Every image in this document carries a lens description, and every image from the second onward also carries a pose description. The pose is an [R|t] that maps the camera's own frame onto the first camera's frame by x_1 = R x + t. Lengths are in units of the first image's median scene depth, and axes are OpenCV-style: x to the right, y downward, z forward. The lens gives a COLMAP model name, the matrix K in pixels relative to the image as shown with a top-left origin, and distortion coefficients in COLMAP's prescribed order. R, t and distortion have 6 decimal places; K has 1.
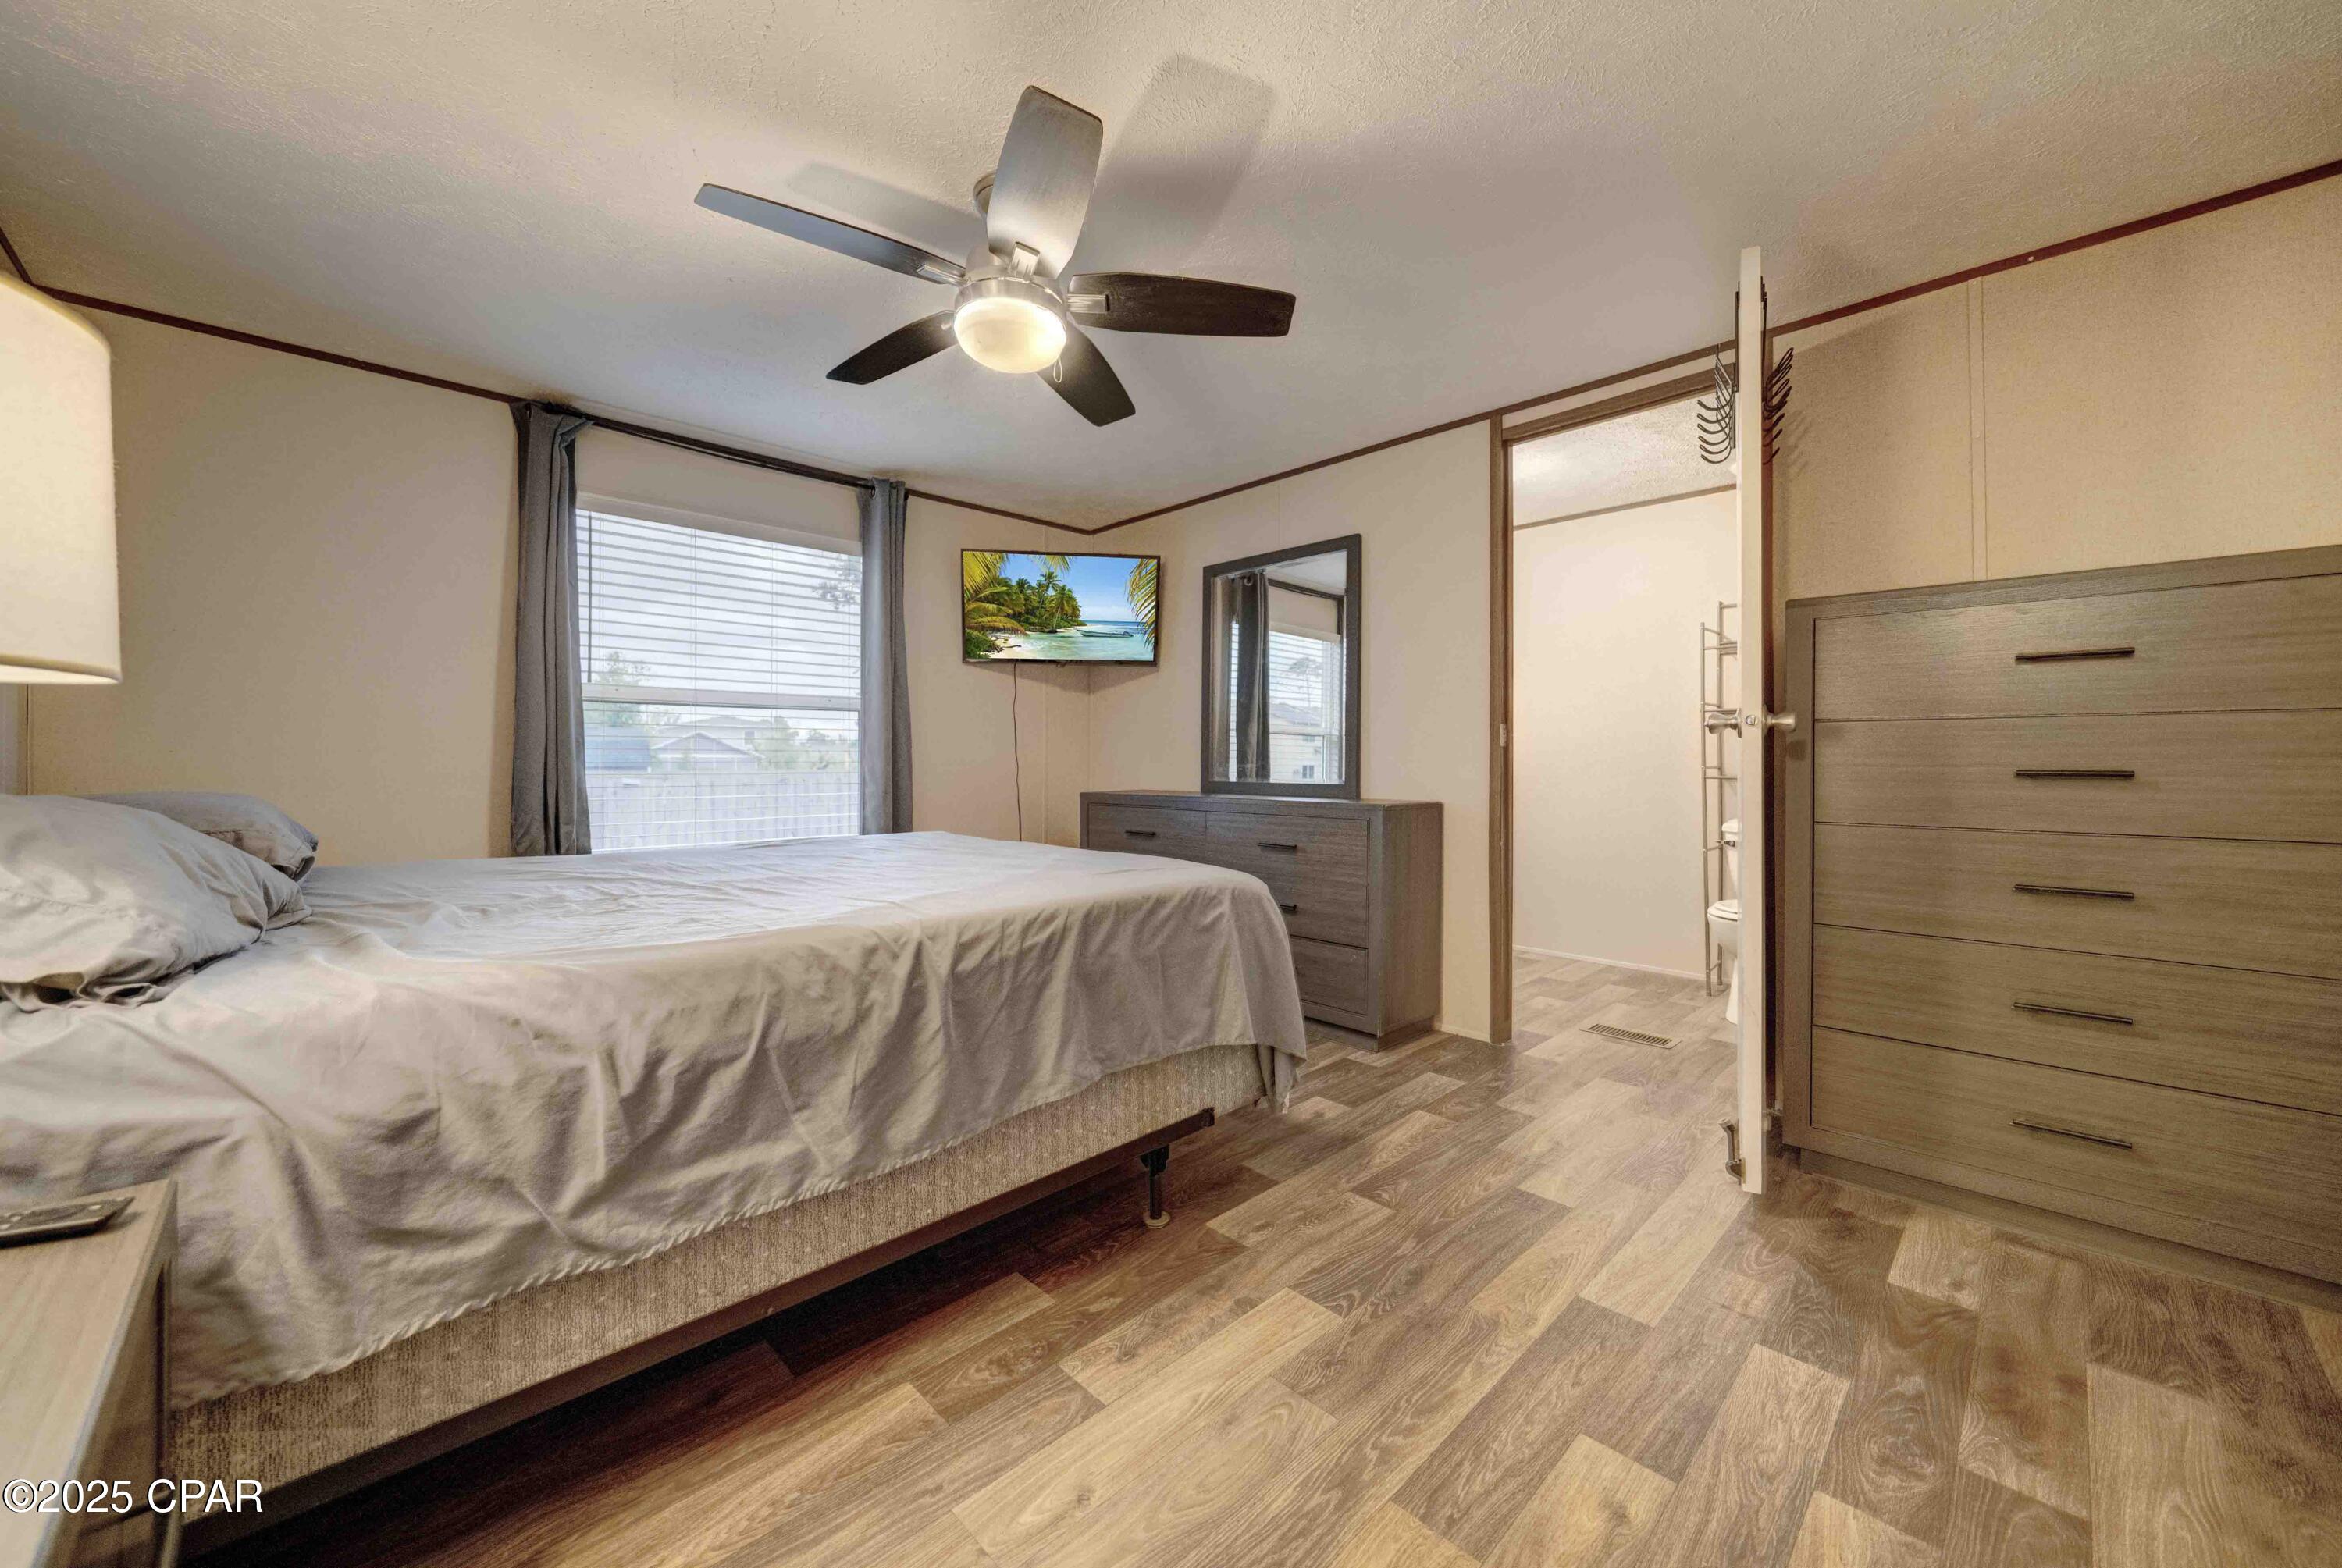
lens RADIAL K [[875.0, 0, 1145.7], [0, 875.0, 748.9], [0, 0, 1]] dist [-0.001999, -0.000269]
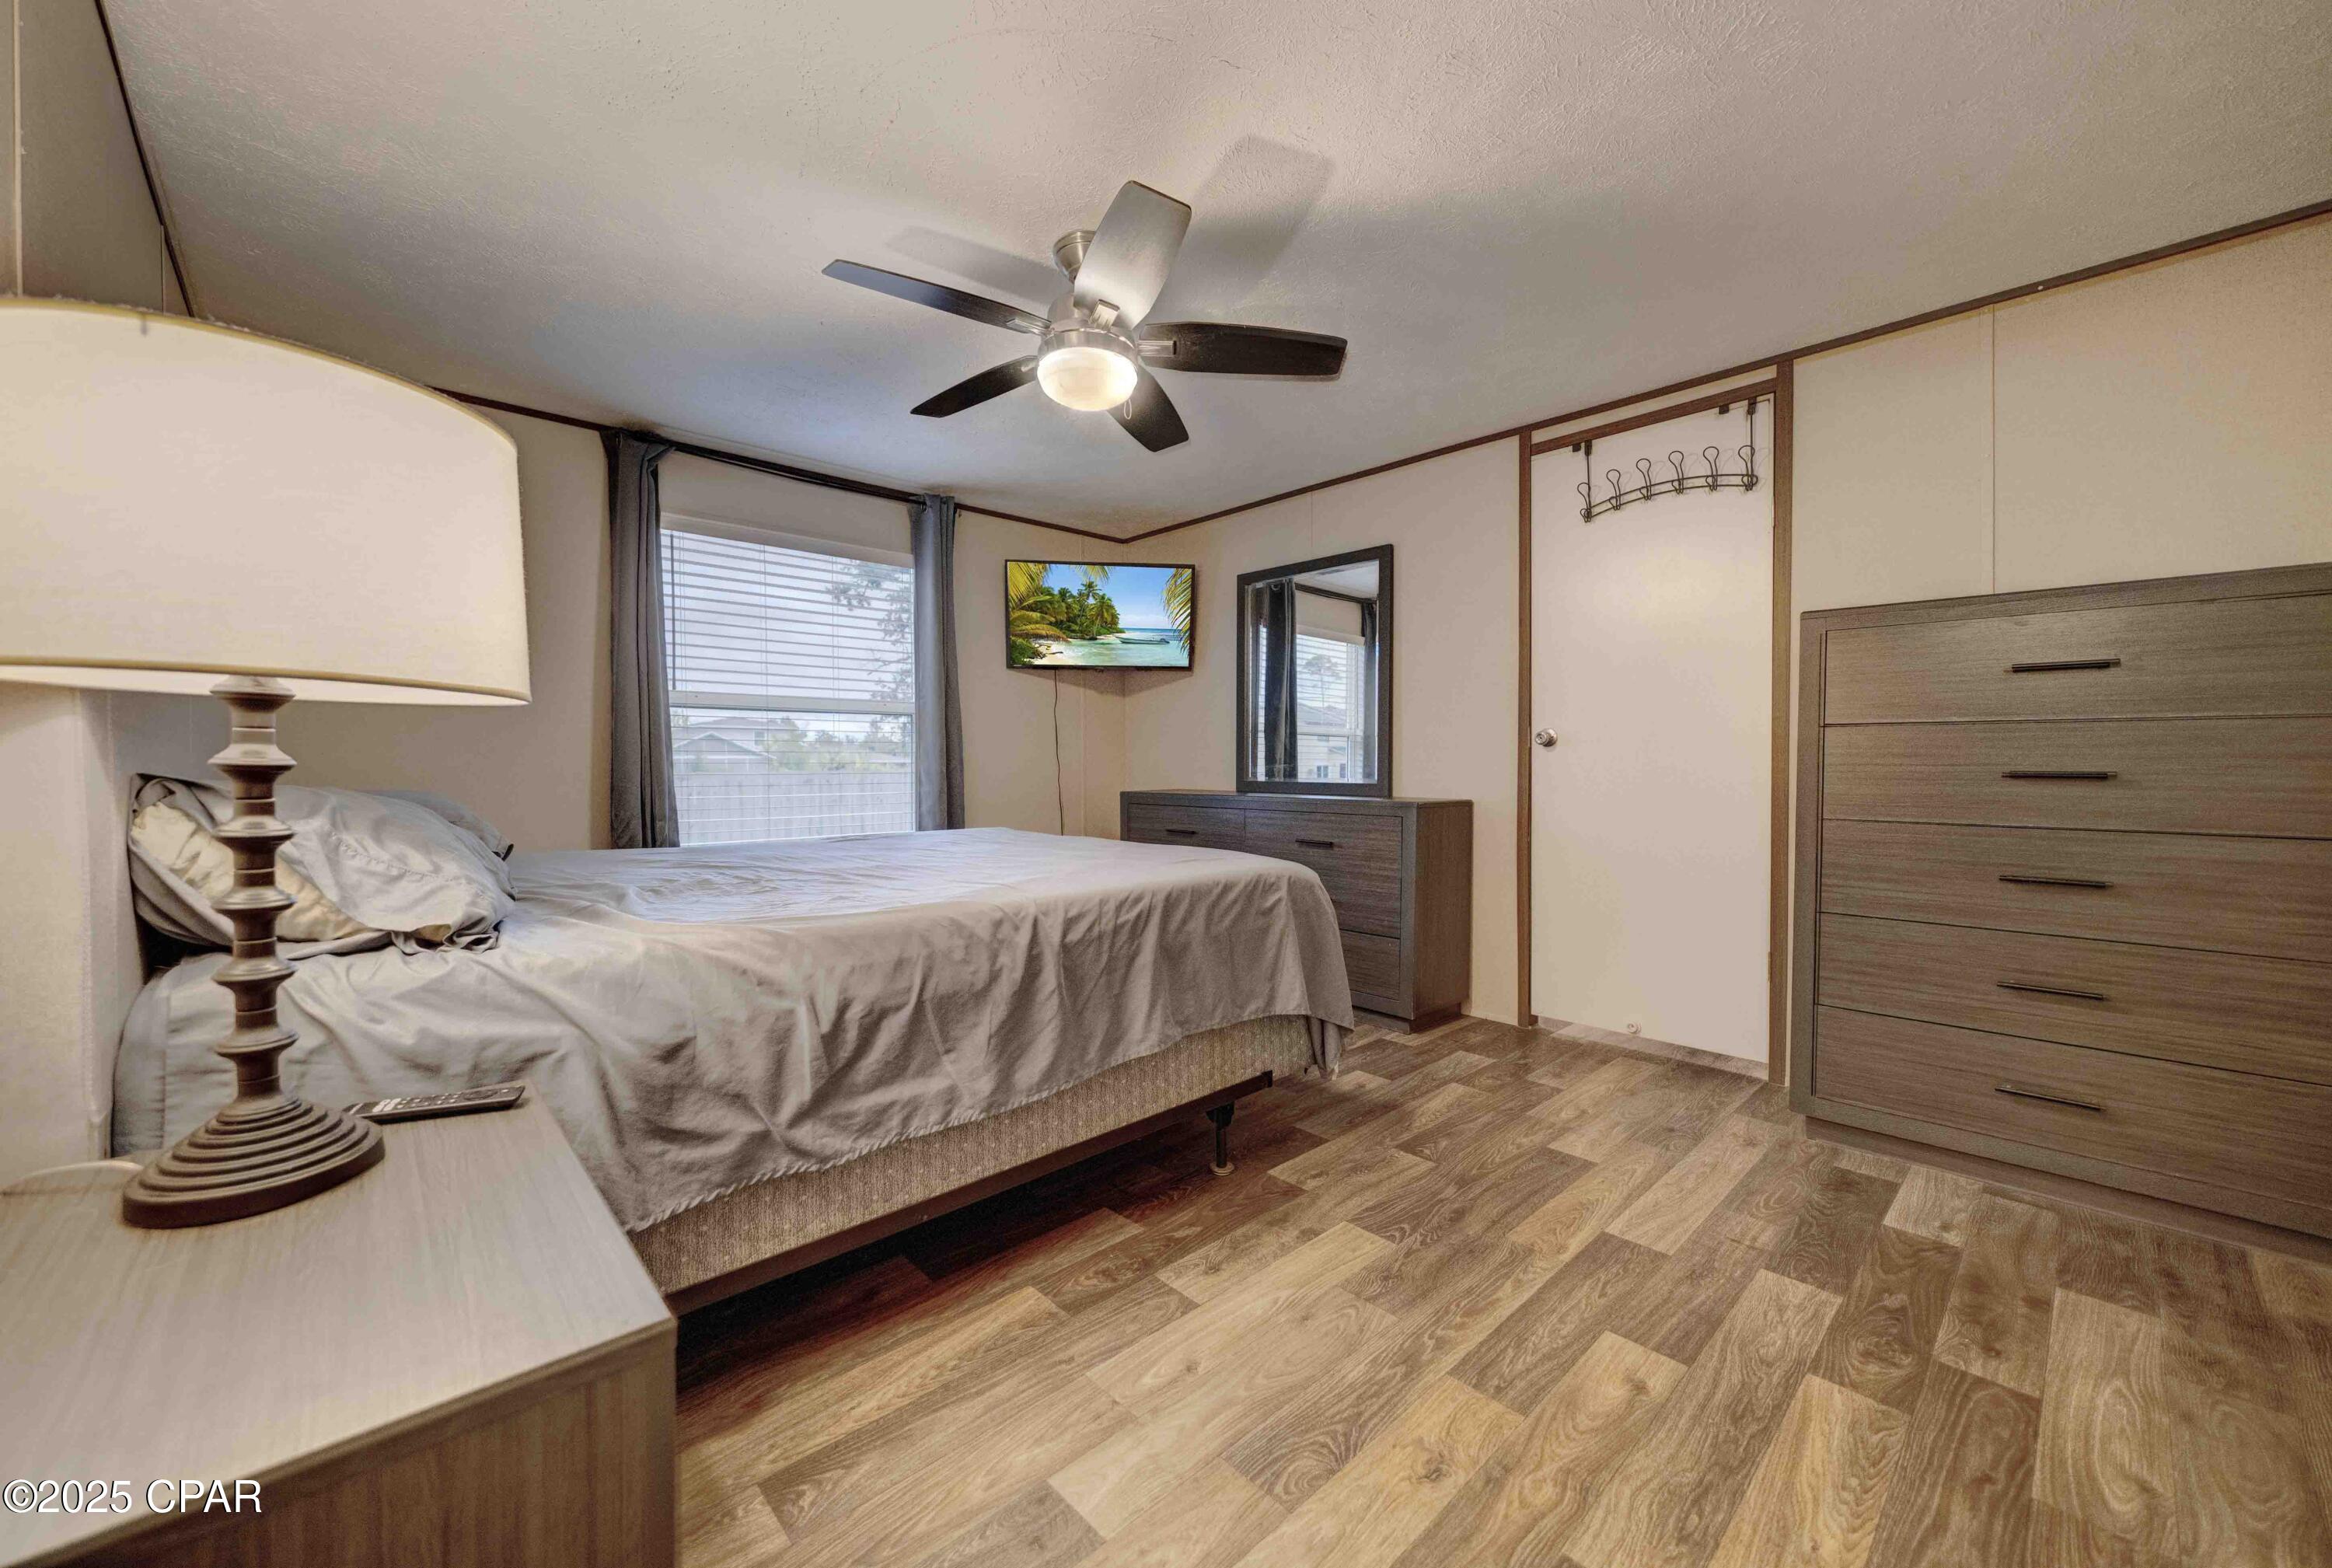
lens RADIAL K [[882.6, 0, 1126.2], [0, 882.6, 762.8], [0, 0, 1]] dist [0.000473, -0.003249]
pose [[0.999477, -0.001439, -0.032311, -0.091539], [0.001931, 0.999883, 0.015198, -0.002786], [0.032286, -0.015253, 0.999362, -0.164153]]
